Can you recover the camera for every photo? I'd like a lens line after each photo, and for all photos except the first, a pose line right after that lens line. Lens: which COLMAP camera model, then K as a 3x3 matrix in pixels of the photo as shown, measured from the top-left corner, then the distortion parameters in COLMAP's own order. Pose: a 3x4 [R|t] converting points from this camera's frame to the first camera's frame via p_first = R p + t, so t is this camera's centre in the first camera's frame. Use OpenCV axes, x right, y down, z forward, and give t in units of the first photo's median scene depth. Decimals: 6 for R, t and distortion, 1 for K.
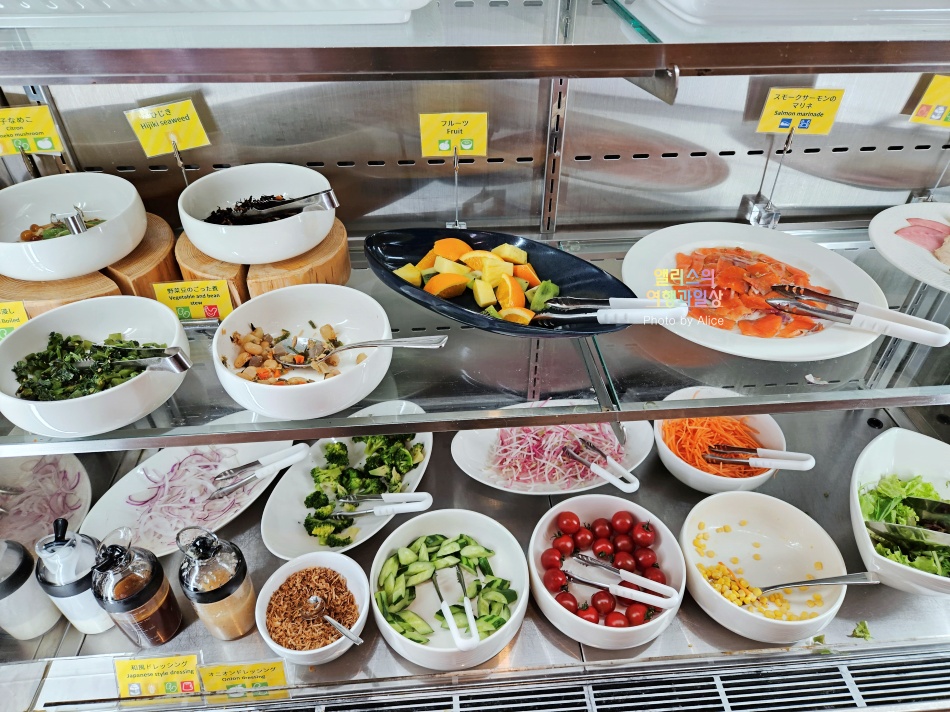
lens RADIAL K [[622.2, 0, 476.9], [0, 622.2, 362.9], [0, 0, 1]] dist [0.022955, -0.023668]
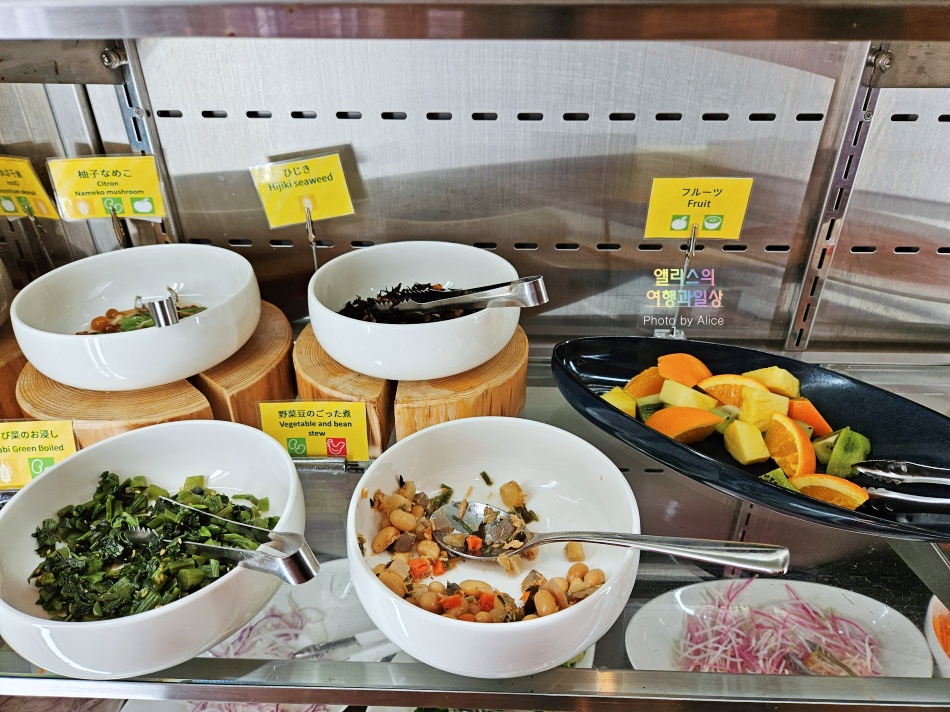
lens RADIAL K [[622.2, 0, 476.1], [0, 622.2, 347.5], [0, 0, 1]] dist [0.022955, -0.023668]
pose [[0.993000, 0.048648, -0.107632, -0.202217], [-0.066771, 0.982871, -0.171772, -0.079508], [0.097432, 0.177757, 0.979239, 0.329169]]
